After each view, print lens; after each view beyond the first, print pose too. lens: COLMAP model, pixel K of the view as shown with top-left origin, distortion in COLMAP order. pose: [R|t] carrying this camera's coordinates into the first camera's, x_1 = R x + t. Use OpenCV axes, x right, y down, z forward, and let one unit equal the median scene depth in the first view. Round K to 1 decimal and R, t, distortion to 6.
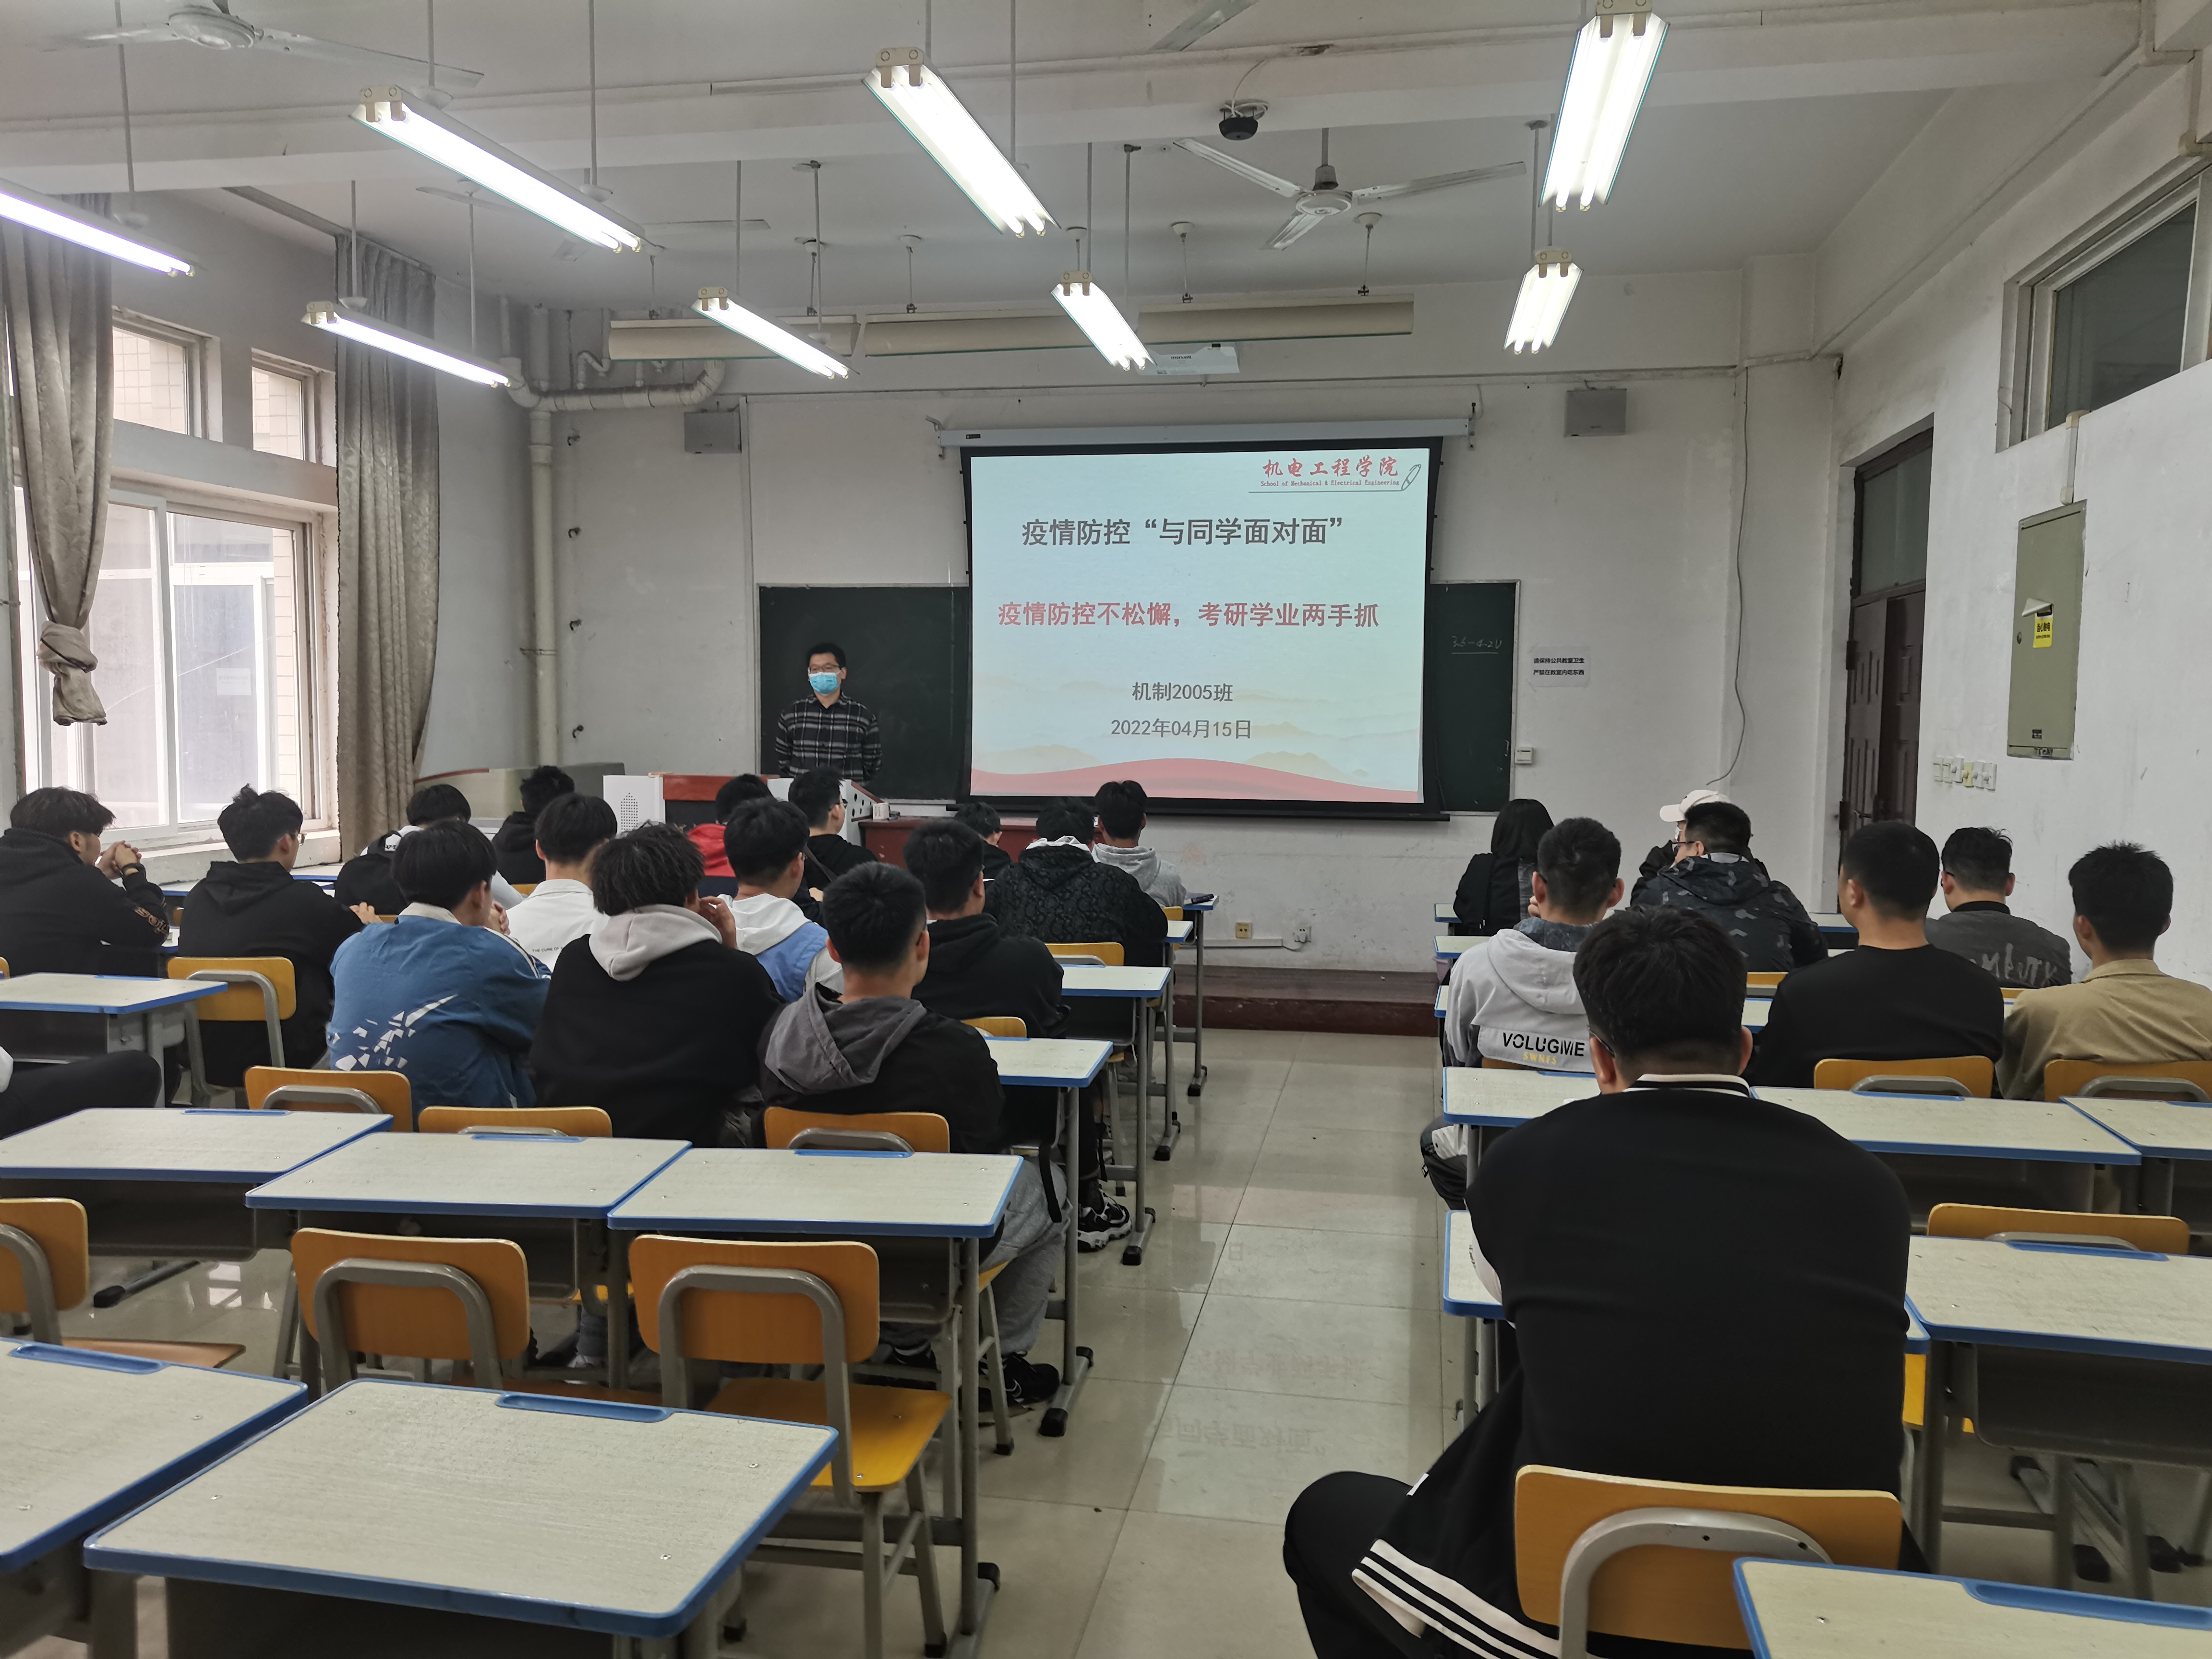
lens RADIAL K [[1673.0, 0, 1110.5], [0, 1673.0, 833.5], [0, 0, 1]] dist [0.003152, 0.001203]
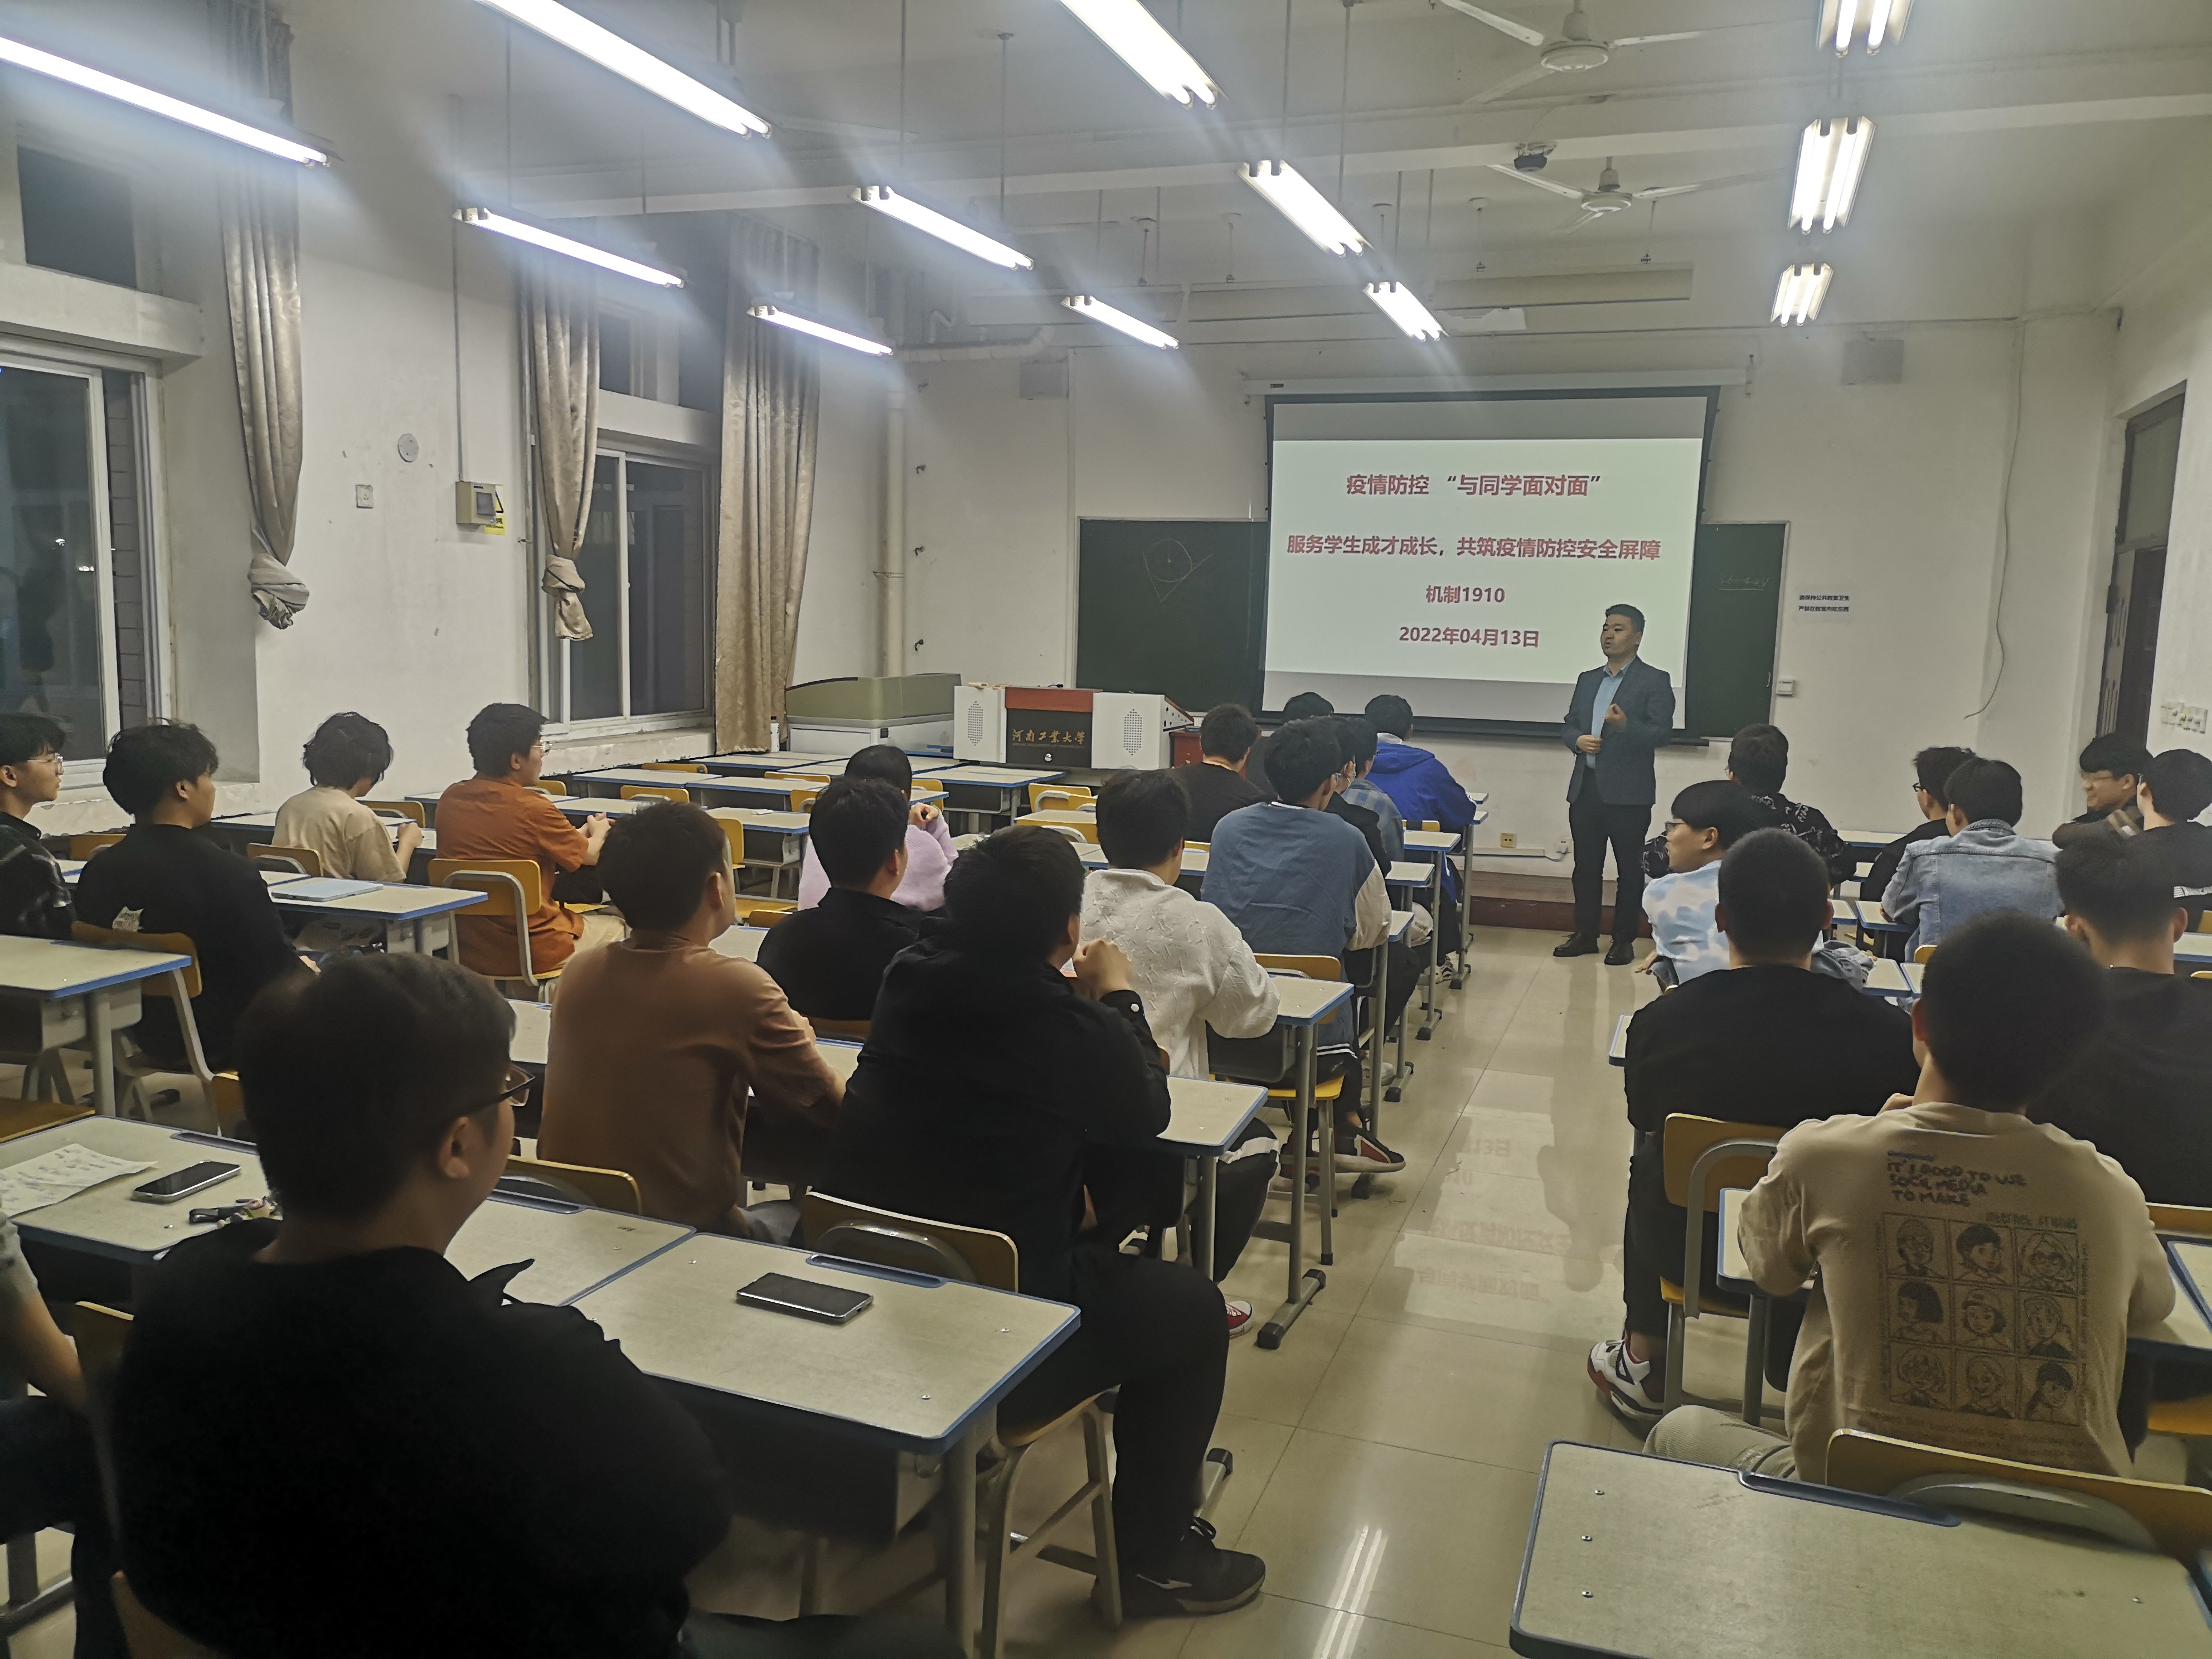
lens RADIAL K [[1719.3, 0, 1101.0], [0, 1719.3, 819.5], [0, 0, 1]] dist [0.028854, -0.003548]
pose [[0.987148, 0.036926, -0.155482, -0.010982], [-0.030151, 0.998499, 0.045713, 0.000868], [0.156936, -0.040438, 0.986781, -0.188650]]
